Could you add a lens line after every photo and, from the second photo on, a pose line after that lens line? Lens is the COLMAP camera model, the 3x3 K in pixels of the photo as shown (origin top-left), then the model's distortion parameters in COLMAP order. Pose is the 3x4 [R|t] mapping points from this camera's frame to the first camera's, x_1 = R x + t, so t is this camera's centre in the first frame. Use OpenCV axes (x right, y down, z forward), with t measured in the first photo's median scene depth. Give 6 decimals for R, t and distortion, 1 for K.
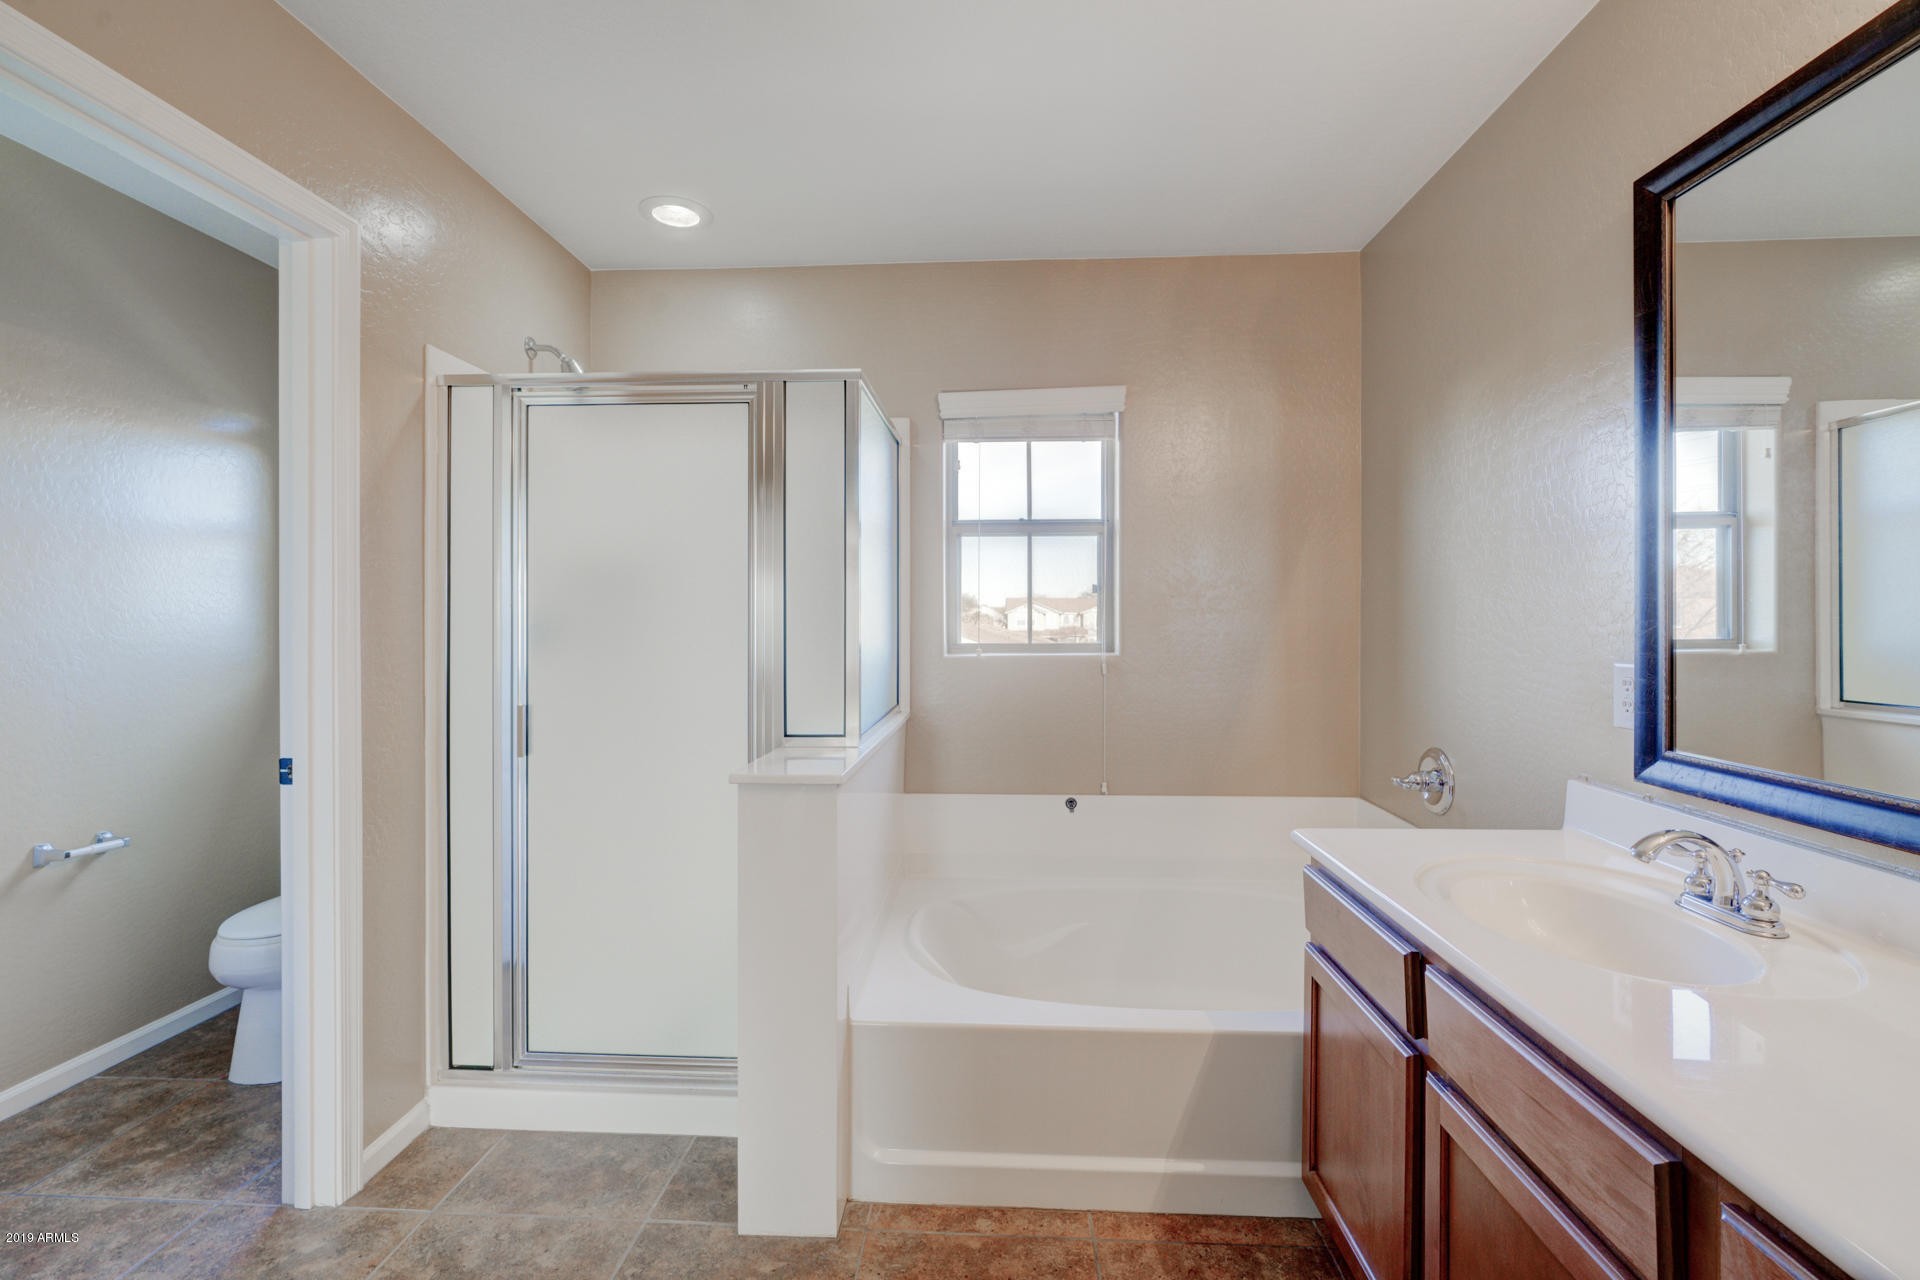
lens RADIAL K [[864.3, 0, 957.1], [0, 864.3, 625.1], [0, 0, 1]] dist [-0.009866, 0.002389]
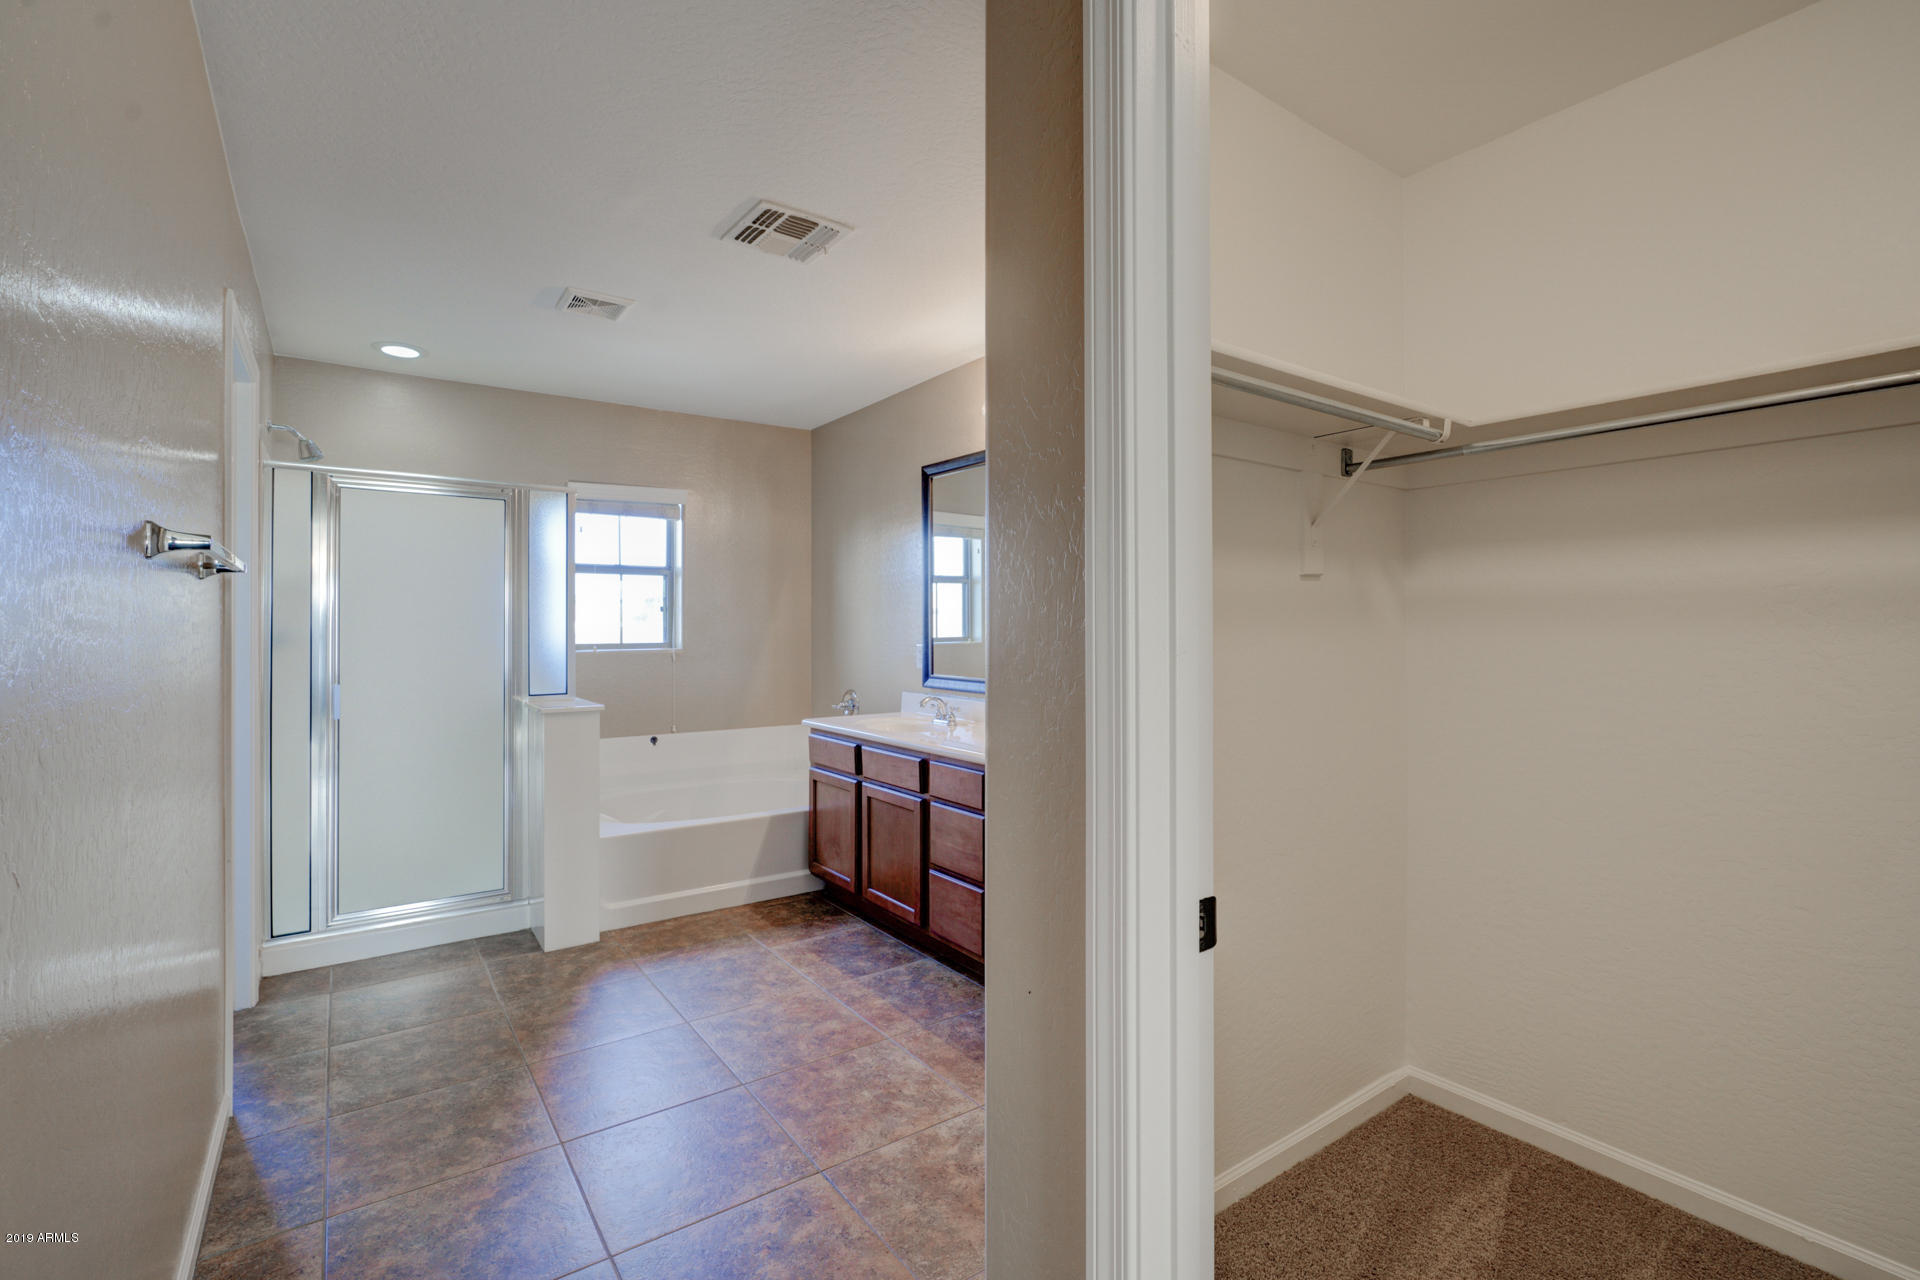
lens RADIAL K [[864.3, 0, 965.2], [0, 864.3, 626.5], [0, 0, 1]] dist [-0.009866, 0.002389]
pose [[0.774122, -0.000012, 0.633036, -0.697727], [0.004794, 0.999971, -0.005843, 0.004808], [-0.633018, 0.007558, 0.774100, -1.003449]]
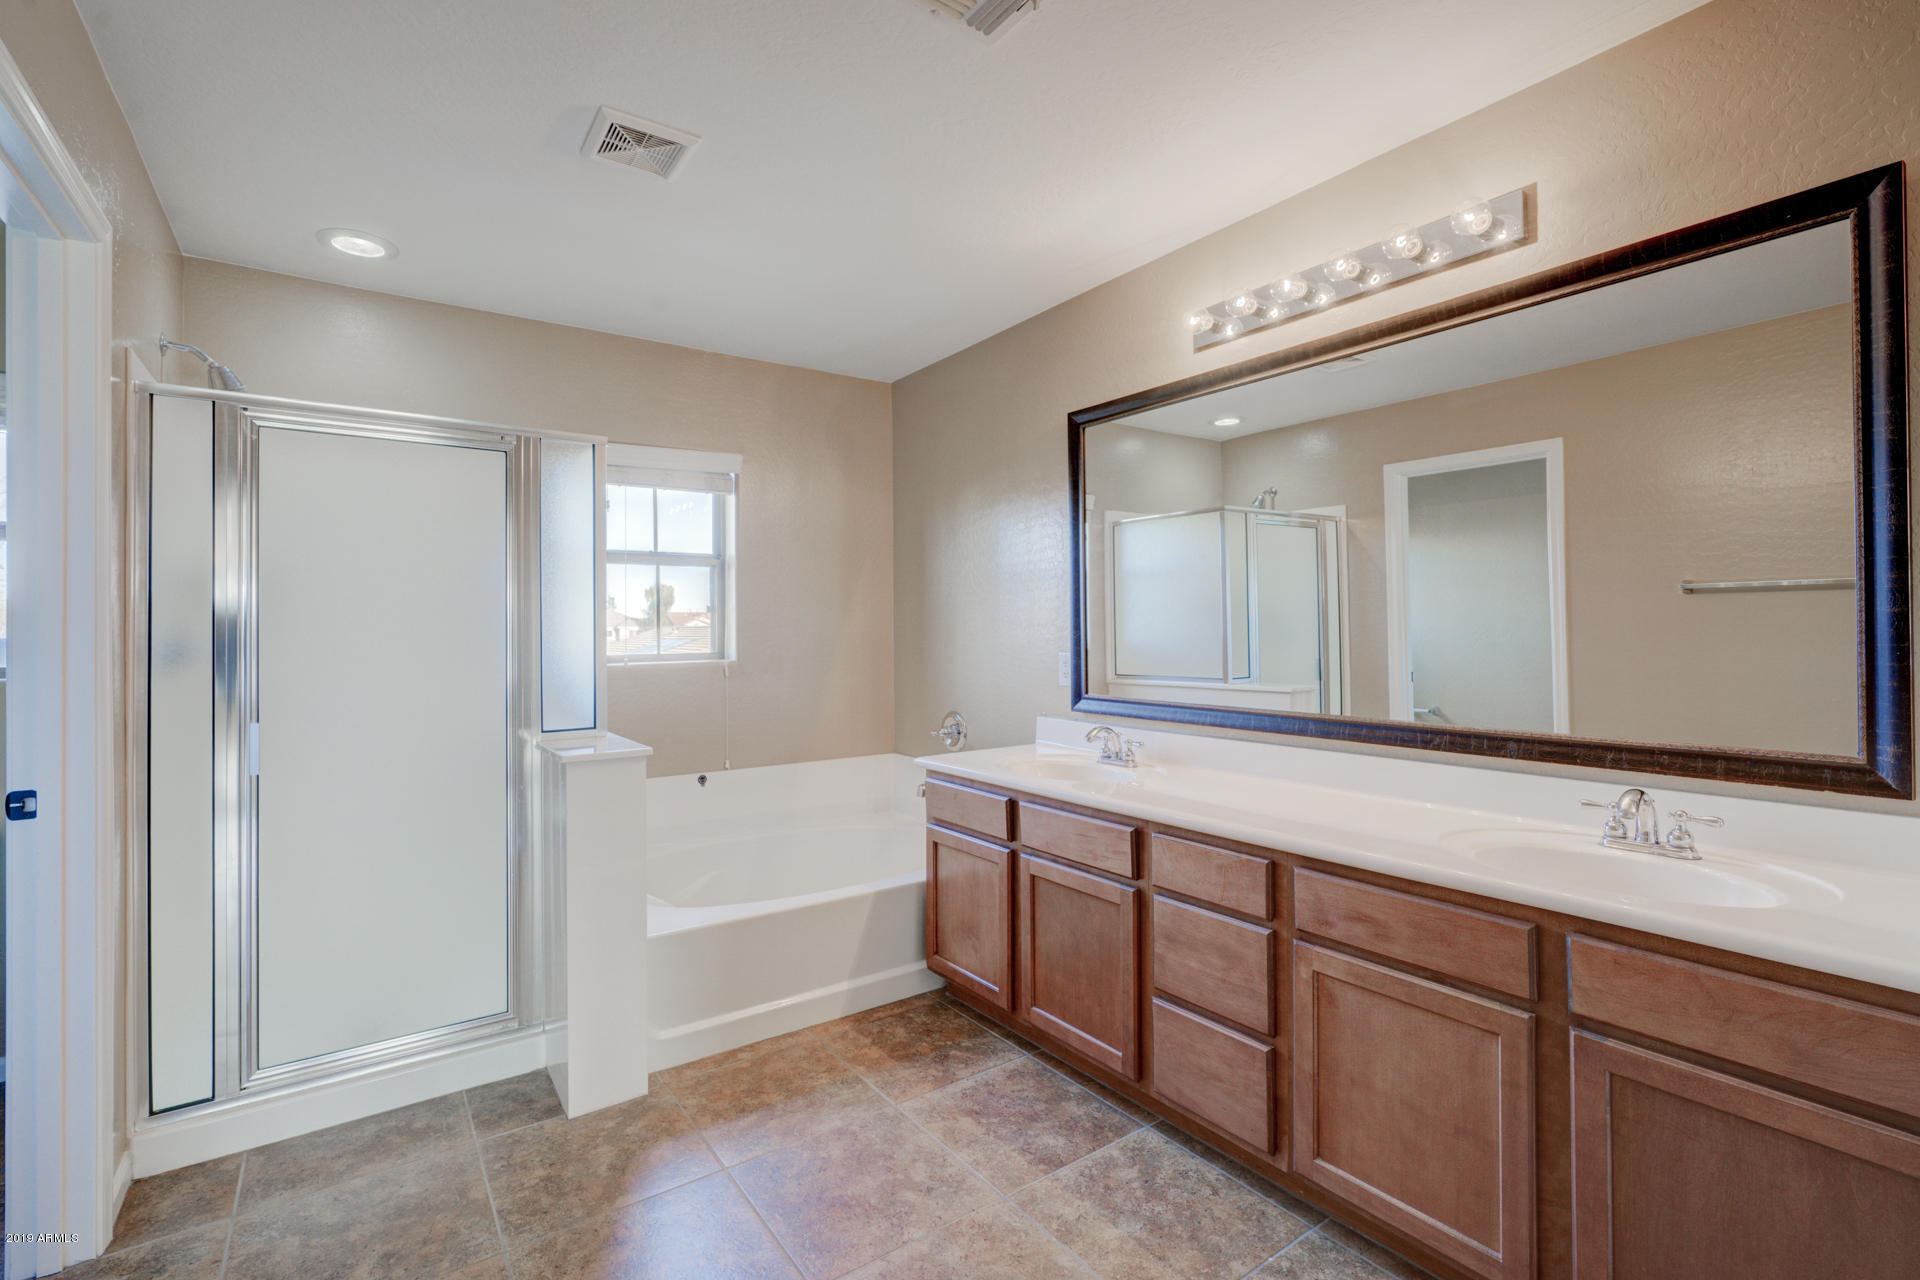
lens RADIAL K [[864.3, 0, 964.5], [0, 864.3, 627.0], [0, 0, 1]] dist [-0.009866, 0.002389]
pose [[0.777942, -0.003540, 0.628326, -0.562306], [0.012187, 0.999881, -0.009455, 0.000458], [-0.628218, 0.015013, 0.777892, -0.346590]]
